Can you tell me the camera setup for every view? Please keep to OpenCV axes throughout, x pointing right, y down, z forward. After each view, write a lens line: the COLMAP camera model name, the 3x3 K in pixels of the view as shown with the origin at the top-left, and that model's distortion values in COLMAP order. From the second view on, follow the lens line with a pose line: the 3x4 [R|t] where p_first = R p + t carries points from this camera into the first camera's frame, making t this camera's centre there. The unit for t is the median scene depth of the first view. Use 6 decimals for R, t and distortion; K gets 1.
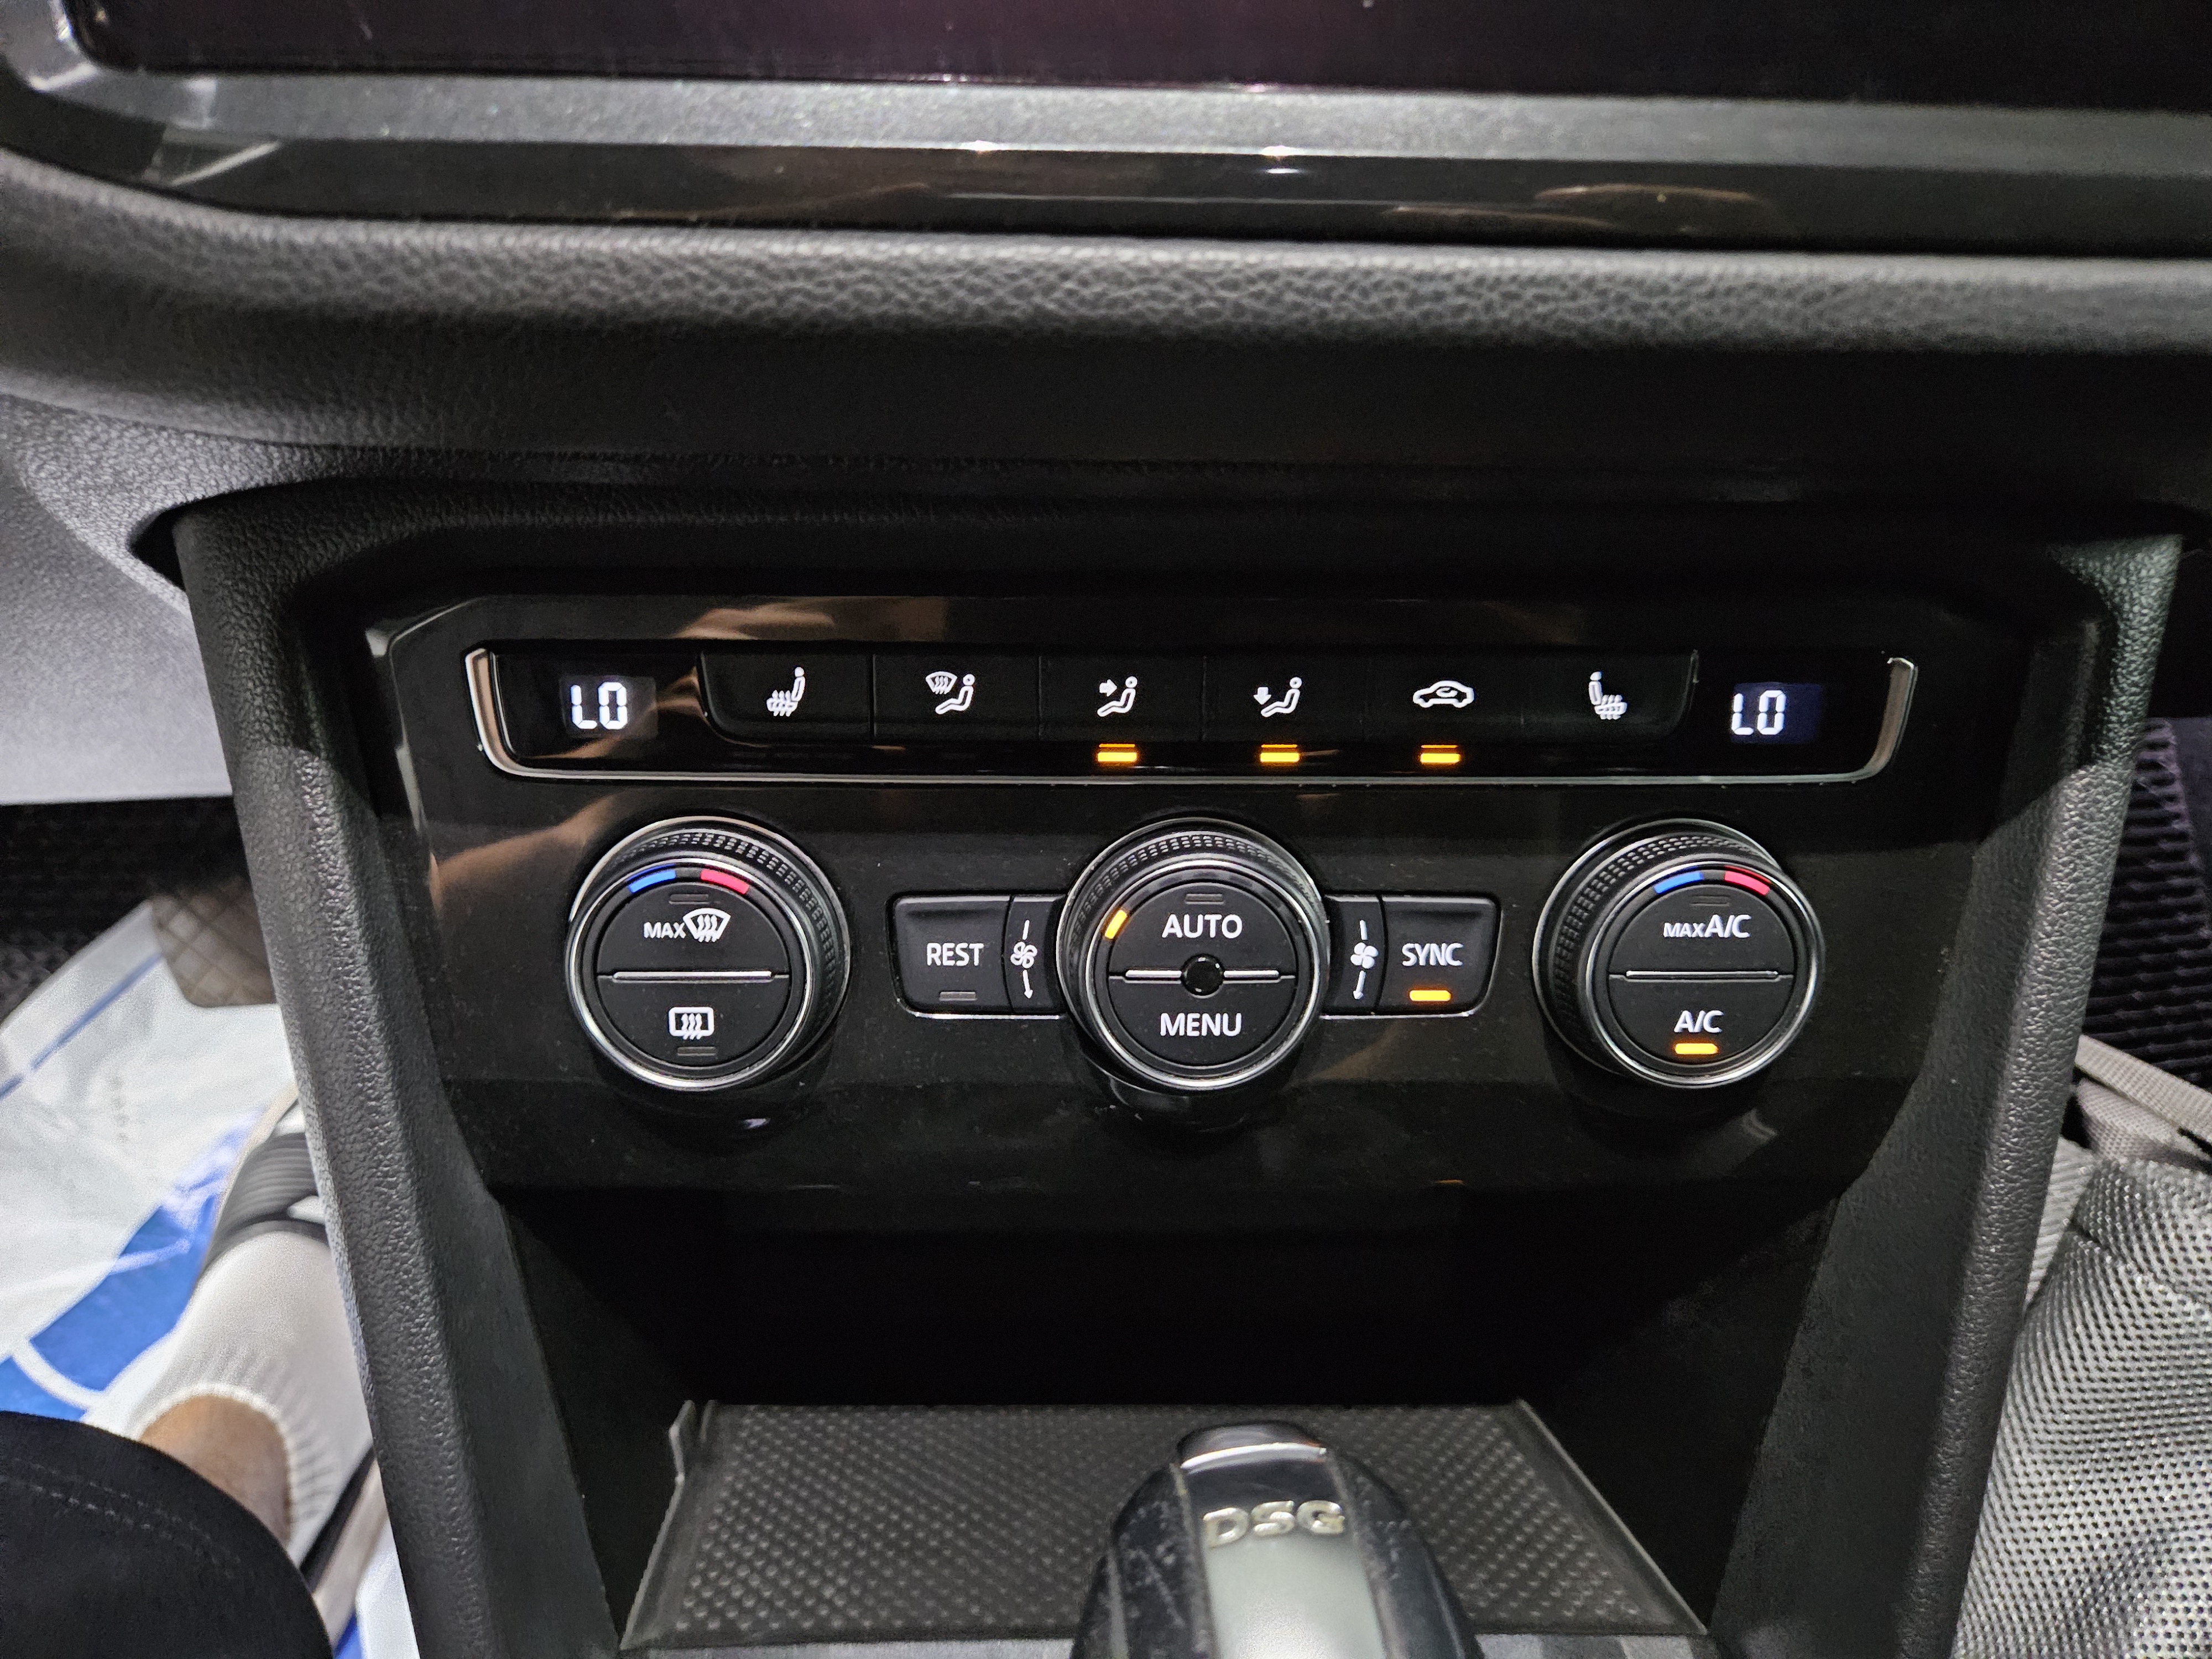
lens RADIAL K [[1493.7, 0, 1105.0], [0, 1493.7, 841.4], [0, 0, 1]] dist [0.036647, -0.036826]
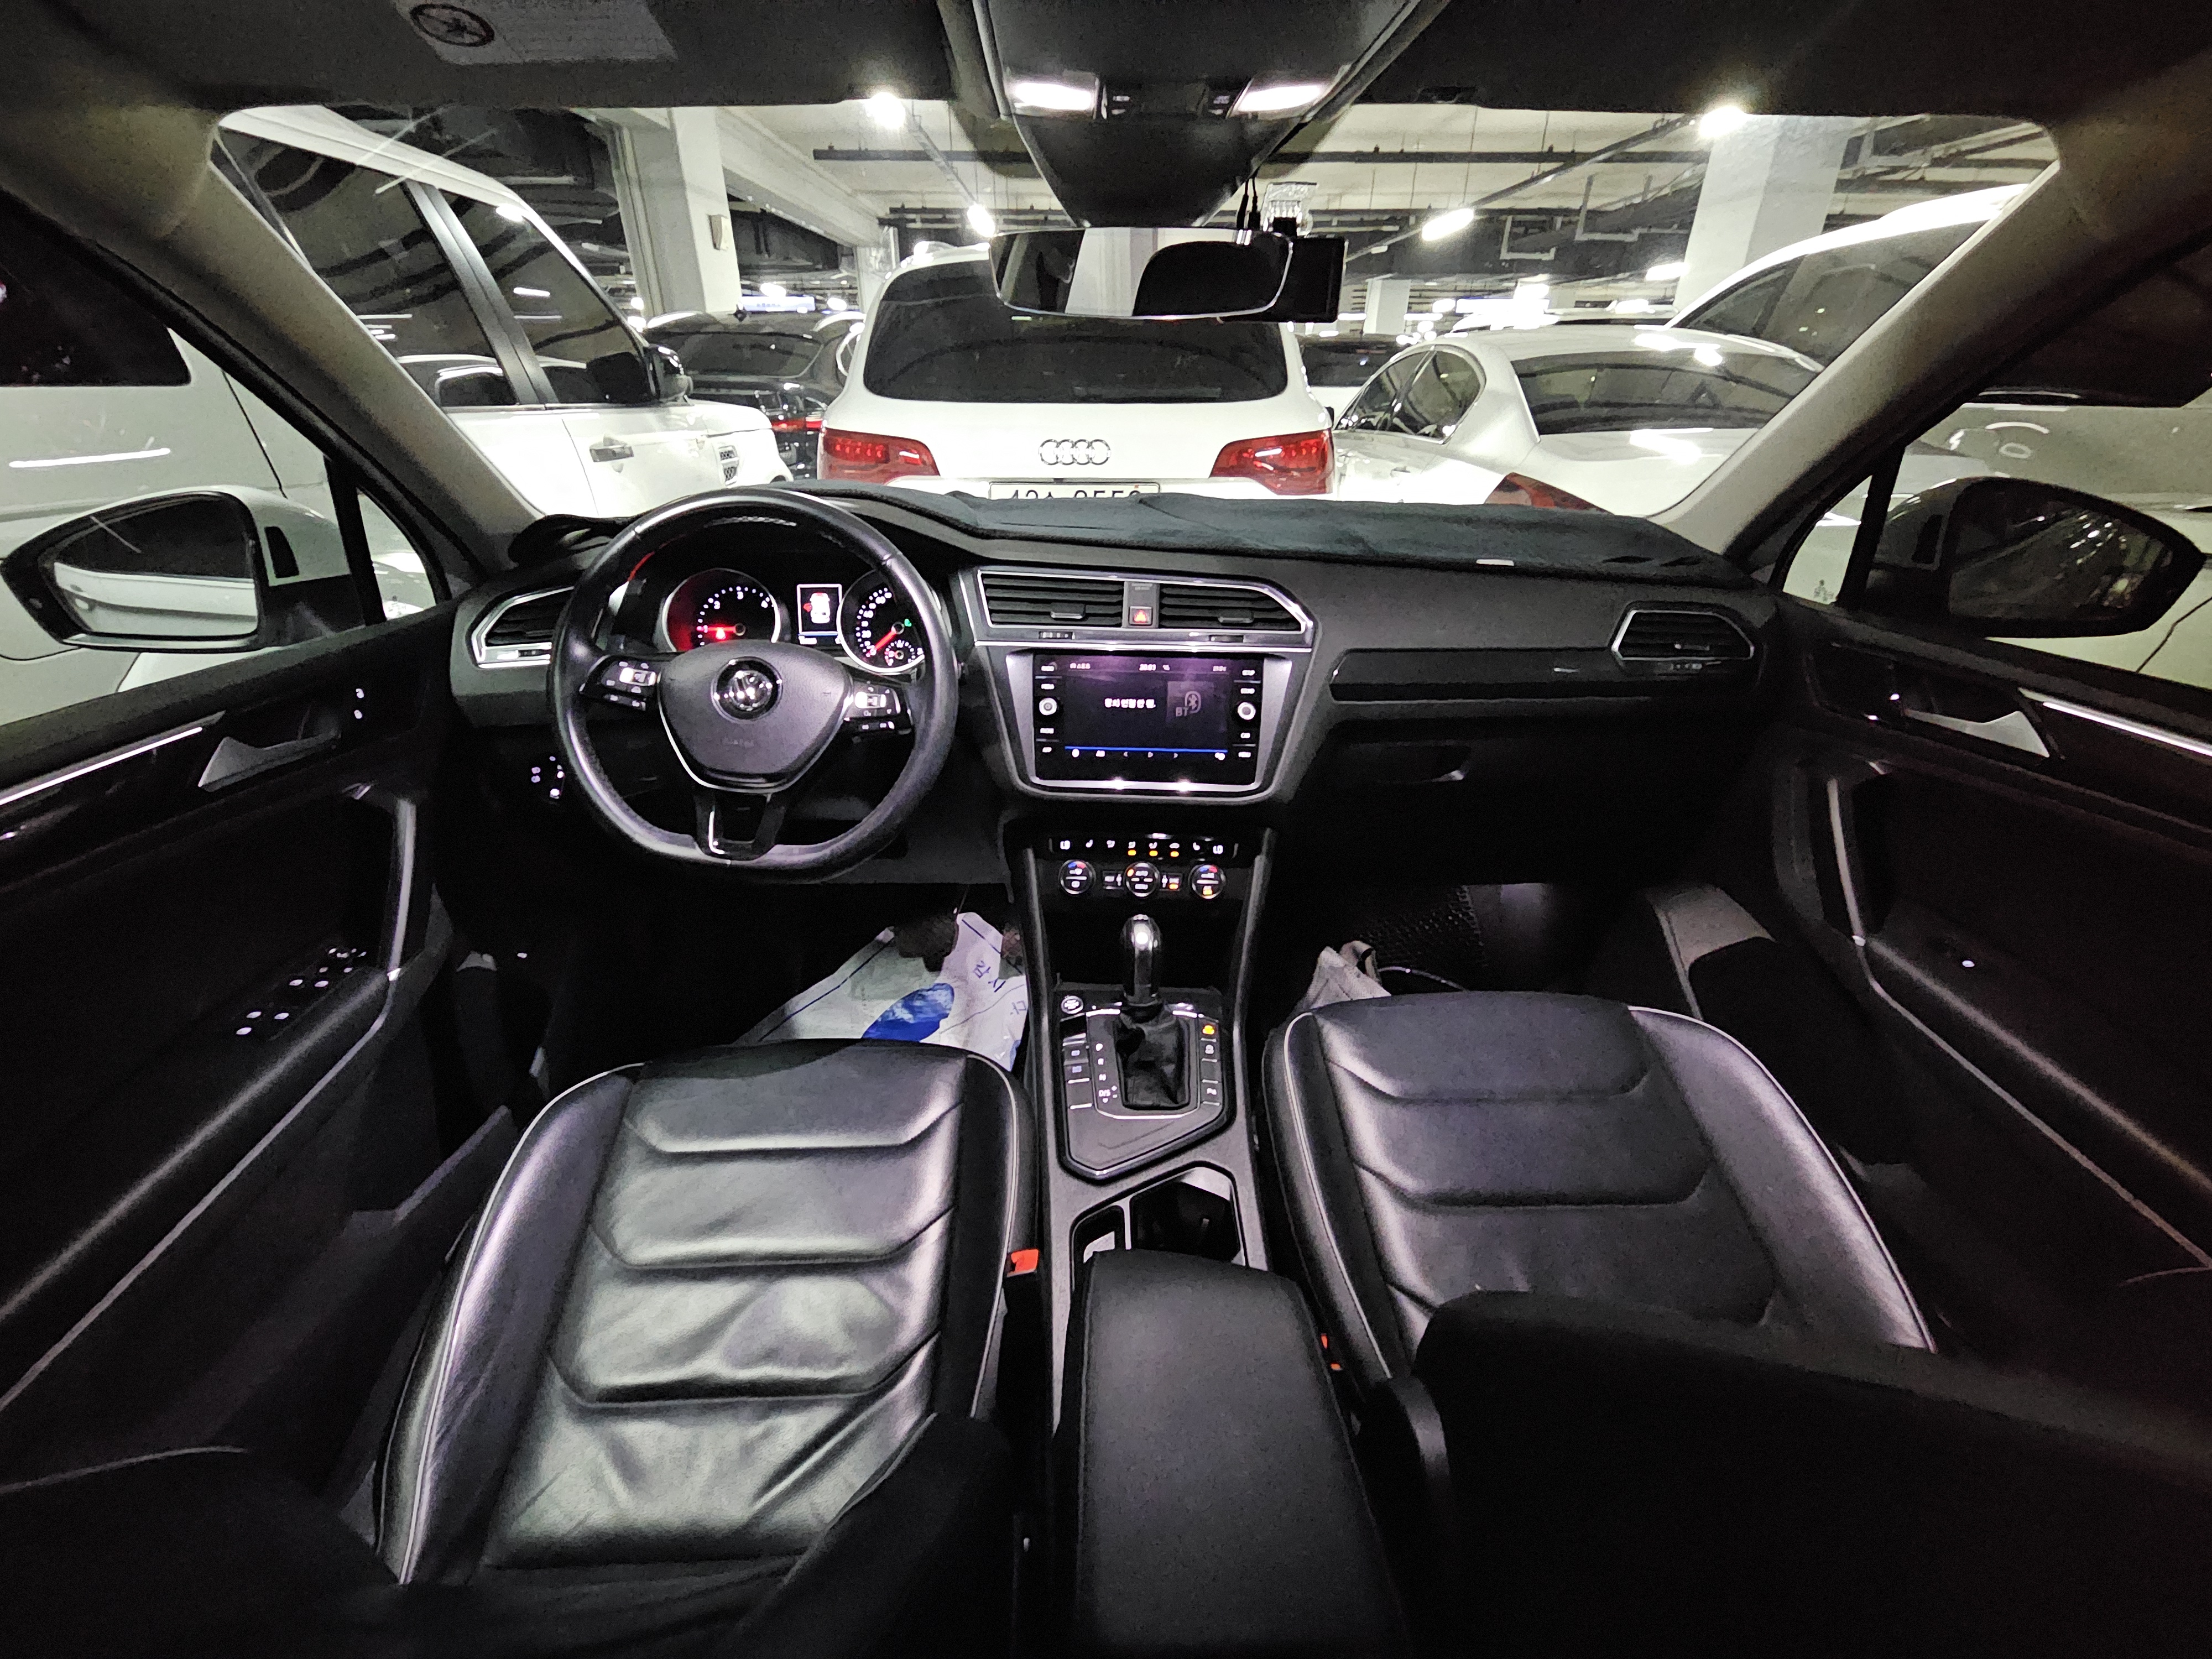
lens RADIAL K [[890.4, 0, 1108.1], [0, 890.4, 836.7], [0, 0, 1]] dist [-0.003538, -0.000456]
pose [[0.995580, 0.016515, -0.092452, 0.307108], [-0.037923, 0.971285, -0.234878, 0.937288], [0.085918, 0.237346, 0.967618, -3.429992]]
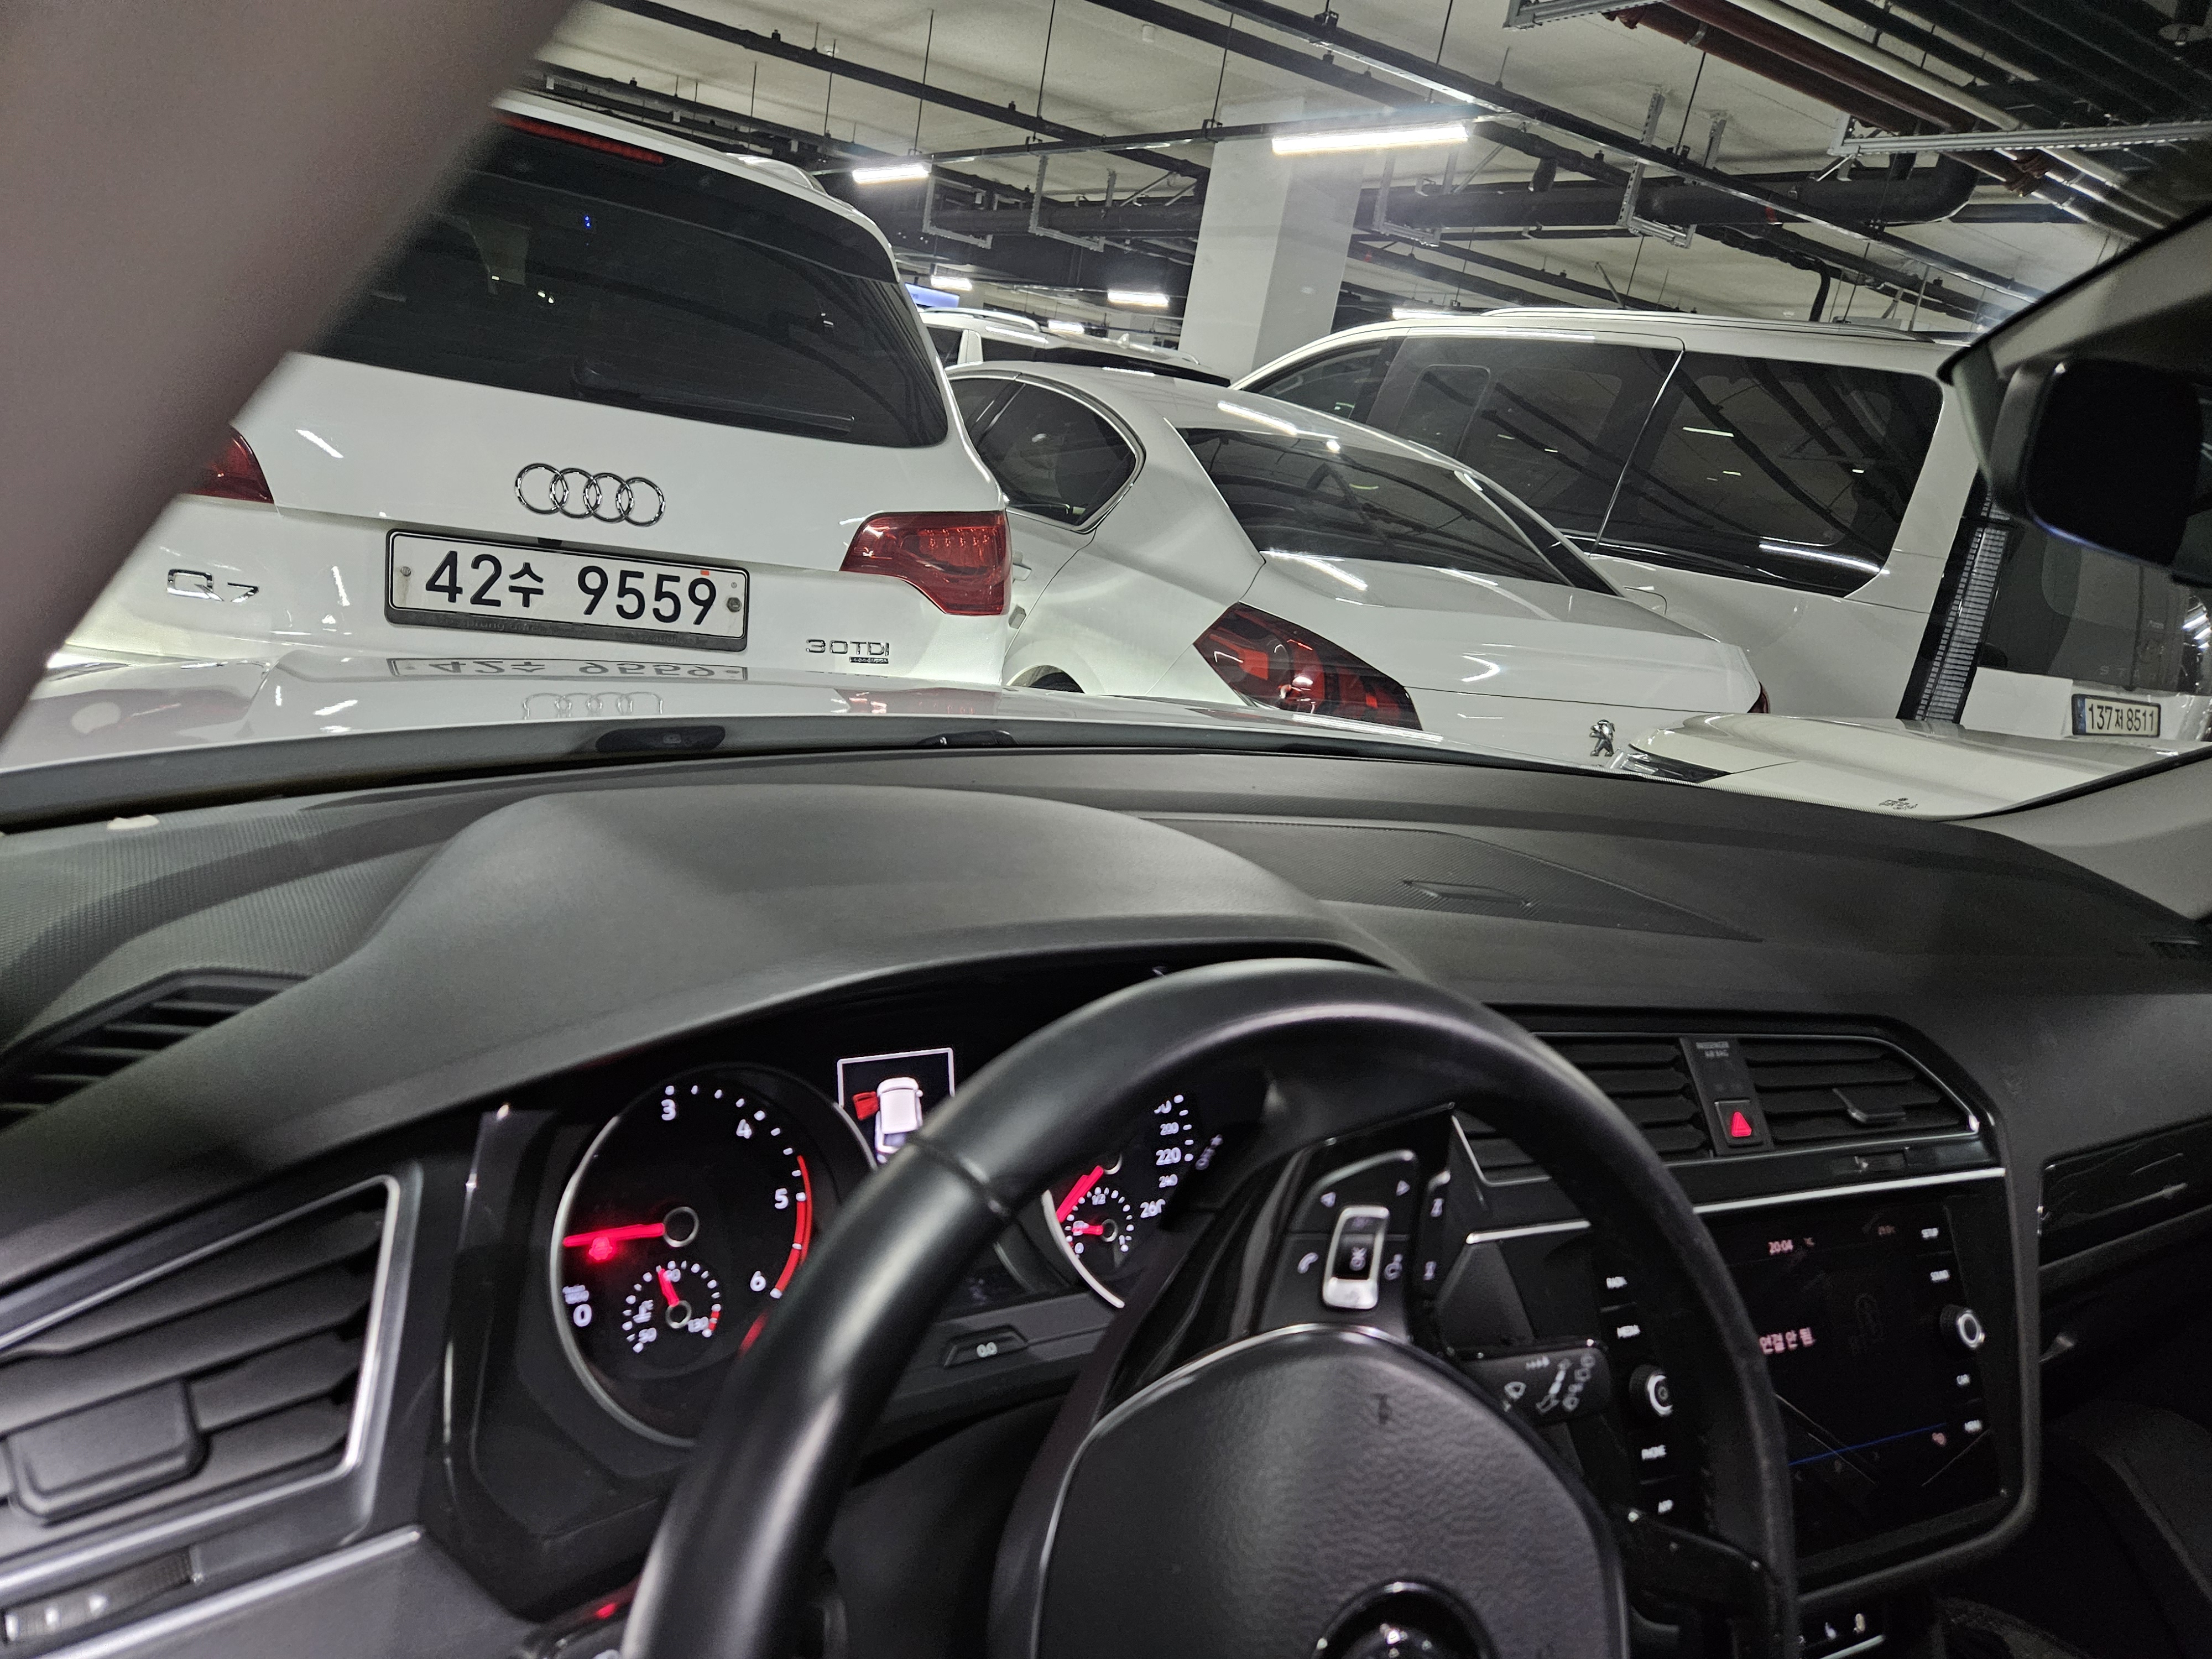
lens RADIAL K [[1476.5, 0, 1111.3], [0, 1476.5, 835.5], [0, 0, 1]] dist [0.081769, -0.068452]
pose [[0.898107, 0.005951, 0.439737, -2.574882], [0.166858, 0.920531, -0.353244, -0.805773], [-0.406894, 0.390624, 0.825742, -1.783757]]
